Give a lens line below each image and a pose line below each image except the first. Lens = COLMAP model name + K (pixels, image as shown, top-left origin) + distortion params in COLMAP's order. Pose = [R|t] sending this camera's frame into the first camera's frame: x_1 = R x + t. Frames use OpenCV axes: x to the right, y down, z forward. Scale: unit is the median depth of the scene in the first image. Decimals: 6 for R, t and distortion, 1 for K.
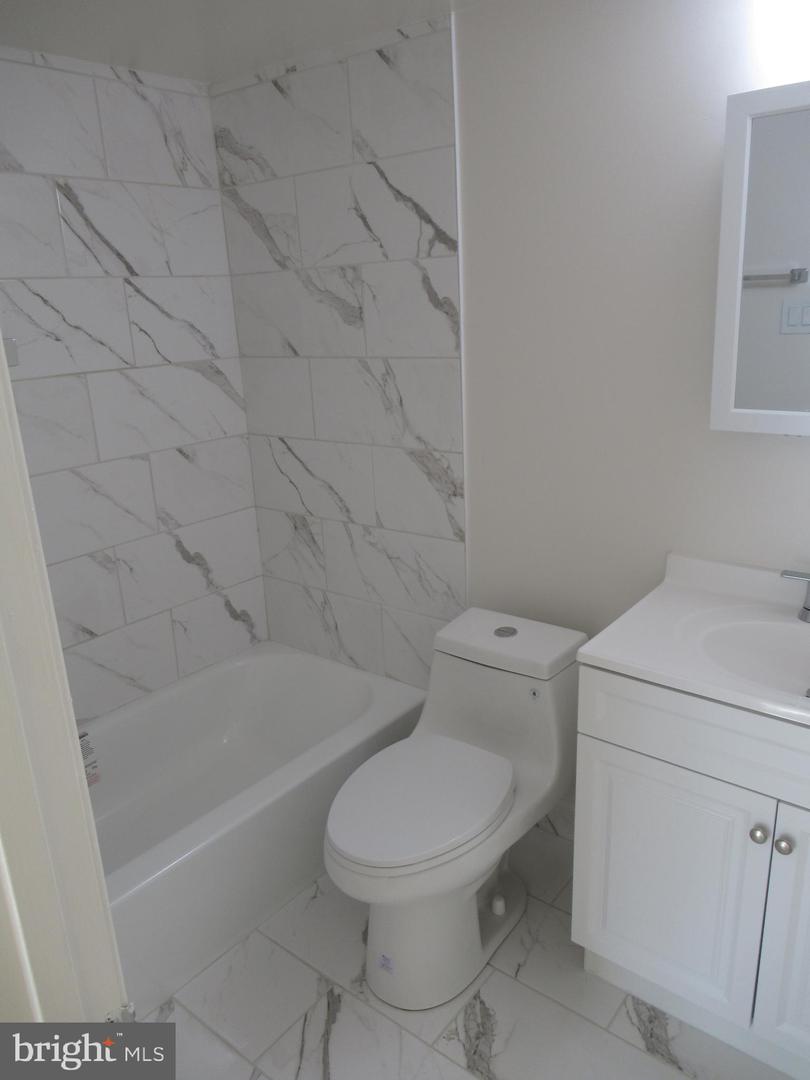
lens RADIAL K [[800.3, 0, 410.9], [0, 800.3, 540.3], [0, 0, 1]] dist [-0.005061, -0.005441]
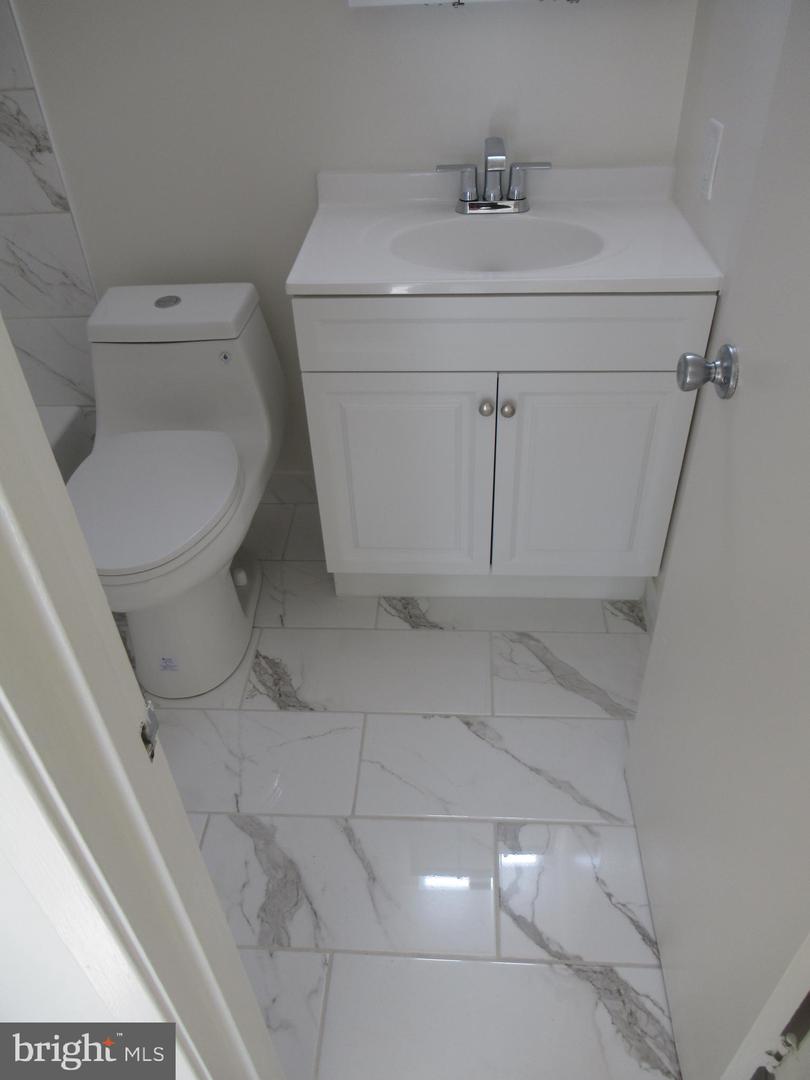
lens RADIAL K [[800.3, 0, 401.8], [0, 800.3, 543.9], [0, 0, 1]] dist [-0.005061, -0.005441]
pose [[0.820725, -0.356256, 0.446646, -0.170749], [0.177361, 0.902023, 0.393570, 0.057832], [-0.543096, -0.243795, 0.803499, 0.086791]]
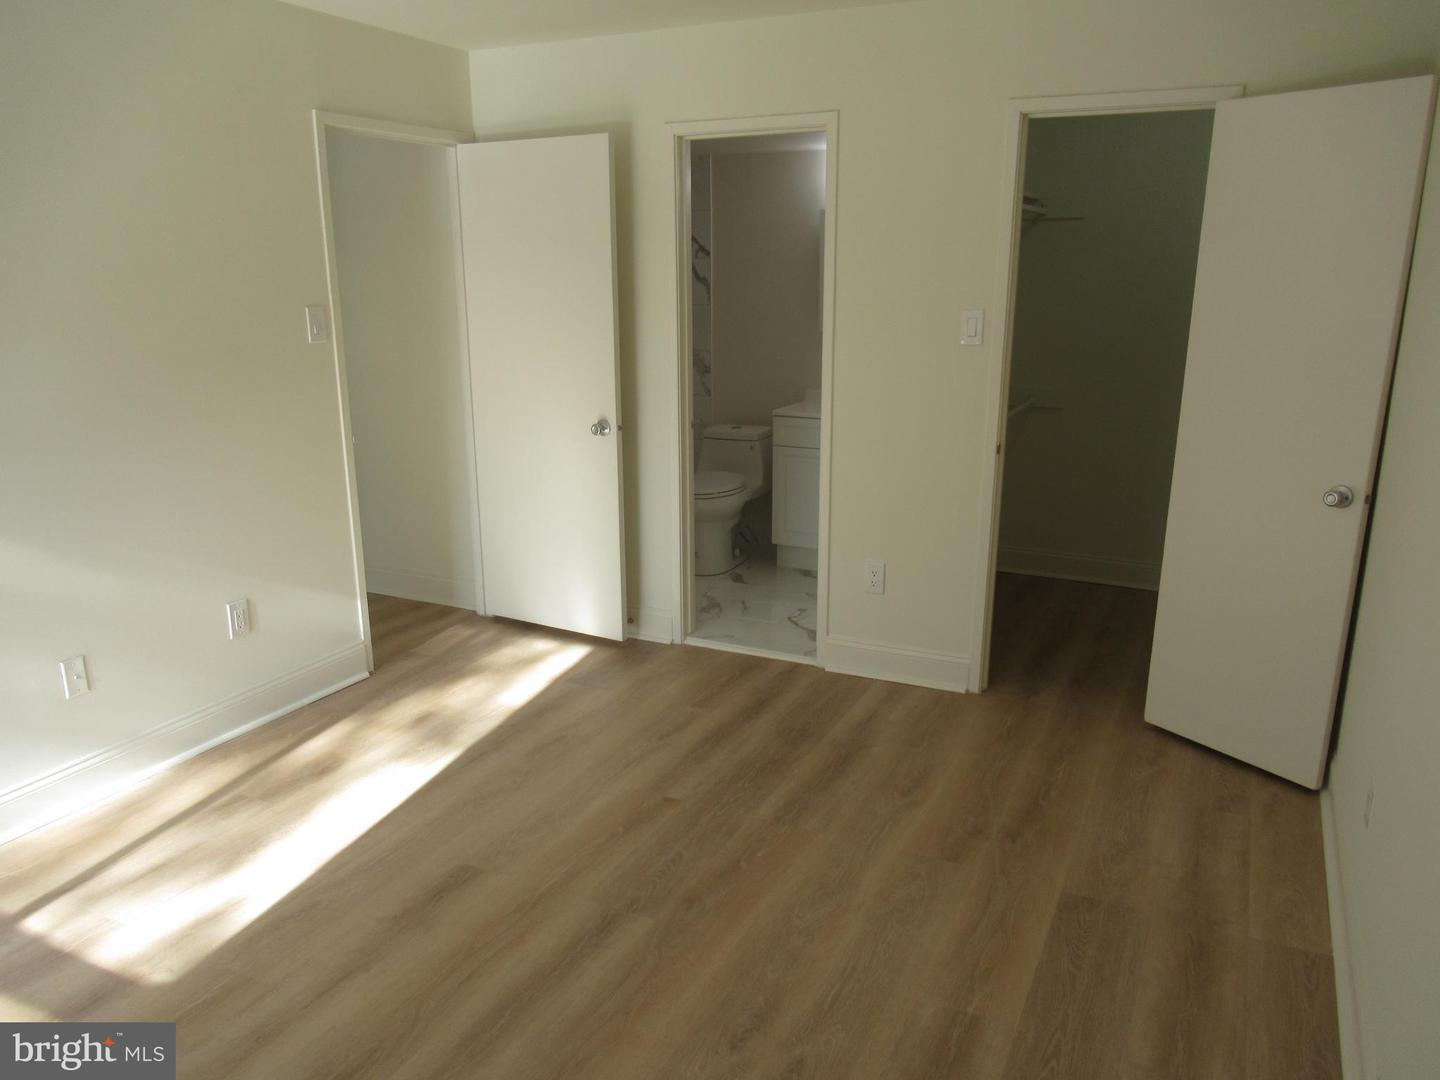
lens RADIAL K [[1067.0, 0, 718.1], [0, 1067.0, 537.5], [0, 0, 1]] dist [-0.005061, -0.005441]
pose [[0.976322, -0.008108, 0.216171, -0.604969], [0.023041, 0.997510, -0.066649, 0.651601], [-0.215093, 0.070051, 0.974078, -1.943172]]
